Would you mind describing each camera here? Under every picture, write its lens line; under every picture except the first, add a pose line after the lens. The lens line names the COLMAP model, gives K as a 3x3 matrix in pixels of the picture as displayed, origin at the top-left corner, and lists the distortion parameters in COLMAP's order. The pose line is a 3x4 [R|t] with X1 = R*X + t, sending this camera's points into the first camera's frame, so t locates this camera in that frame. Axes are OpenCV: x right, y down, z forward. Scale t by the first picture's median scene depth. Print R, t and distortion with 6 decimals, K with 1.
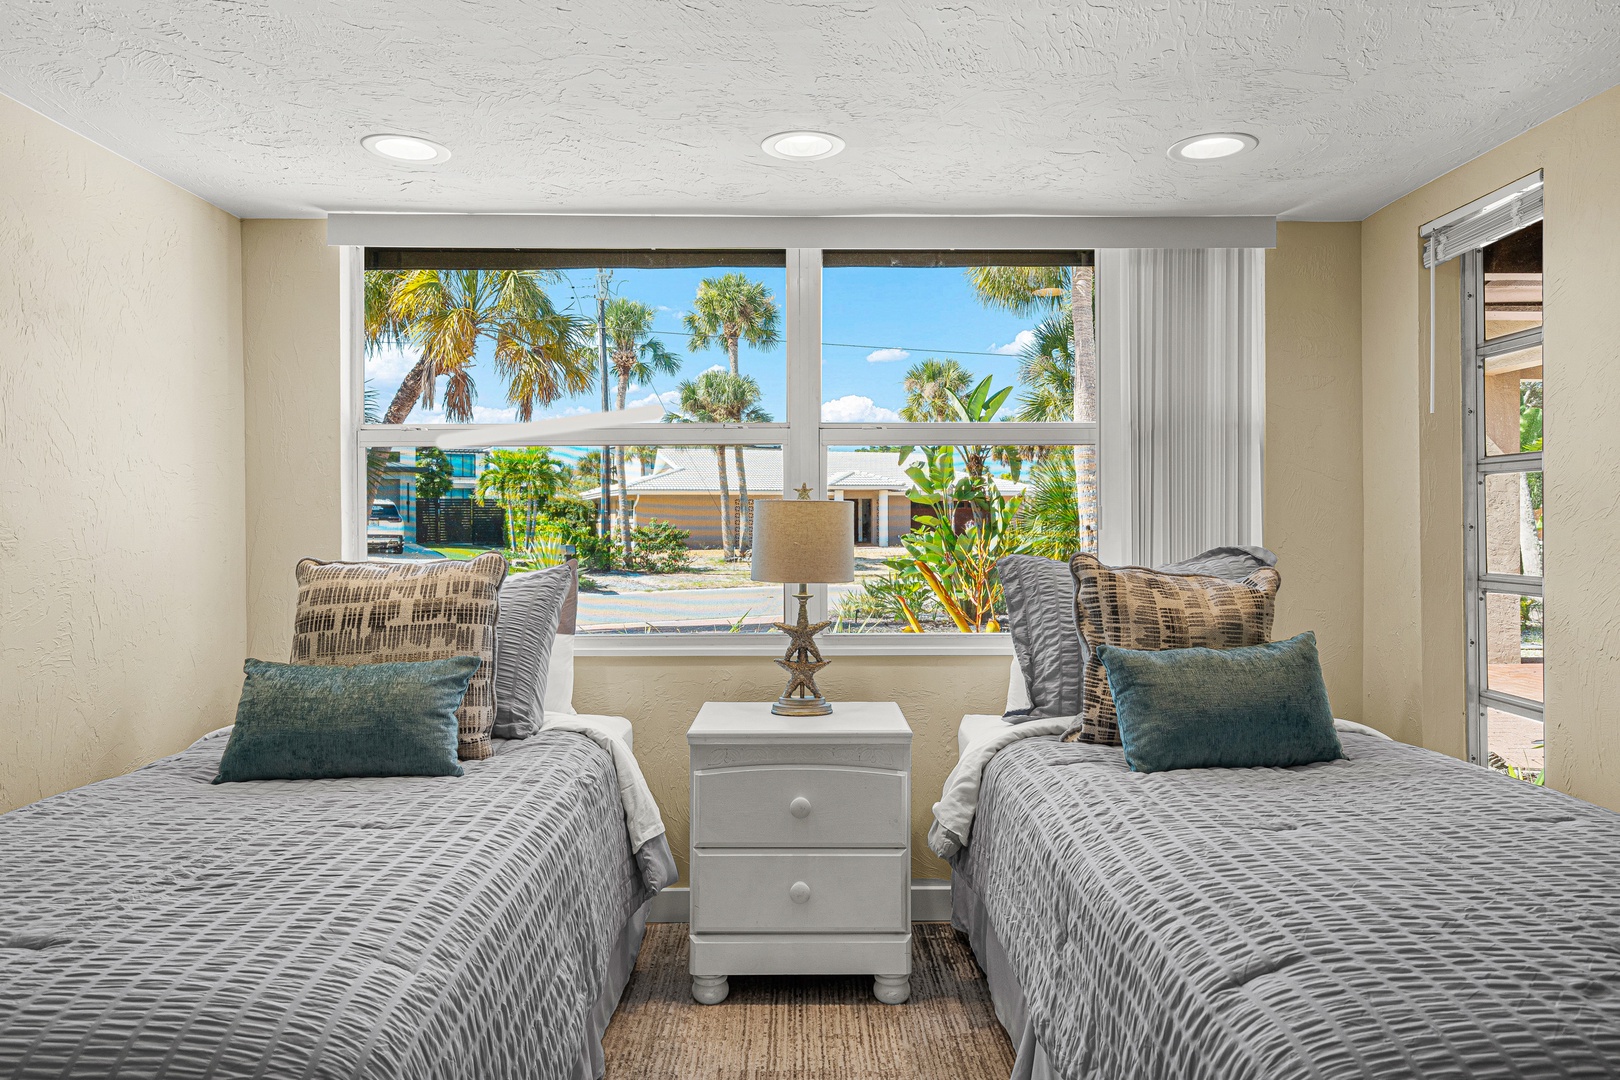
lens RADIAL K [[1020.0, 0, 811.1], [0, 1020.0, 529.7], [0, 0, 1]] dist [0.019647, -0.004697]
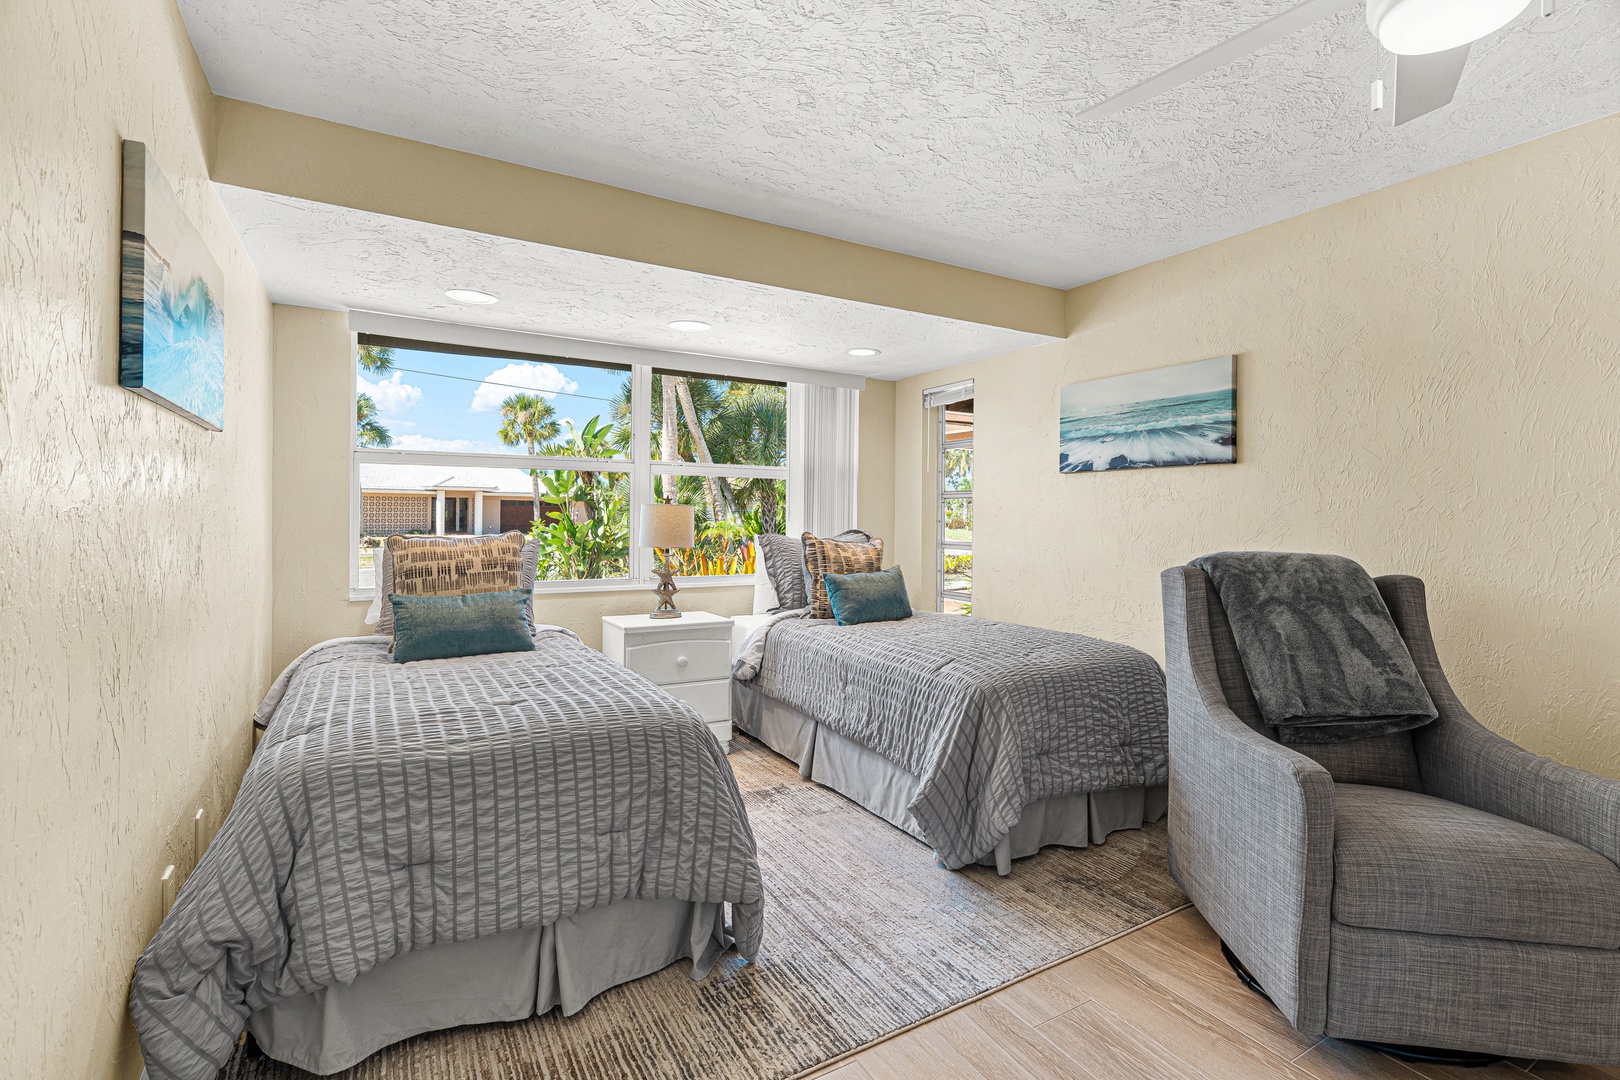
lens RADIAL K [[741.0, 0, 809.8], [0, 741.0, 537.0], [0, 0, 1]] dist [-0.001513, -0.000047]
pose [[0.869728, -0.003167, 0.493521, -0.503578], [-0.005943, 0.999840, 0.016890, 0.007246], [-0.493495, -0.017622, 0.869570, -0.360017]]
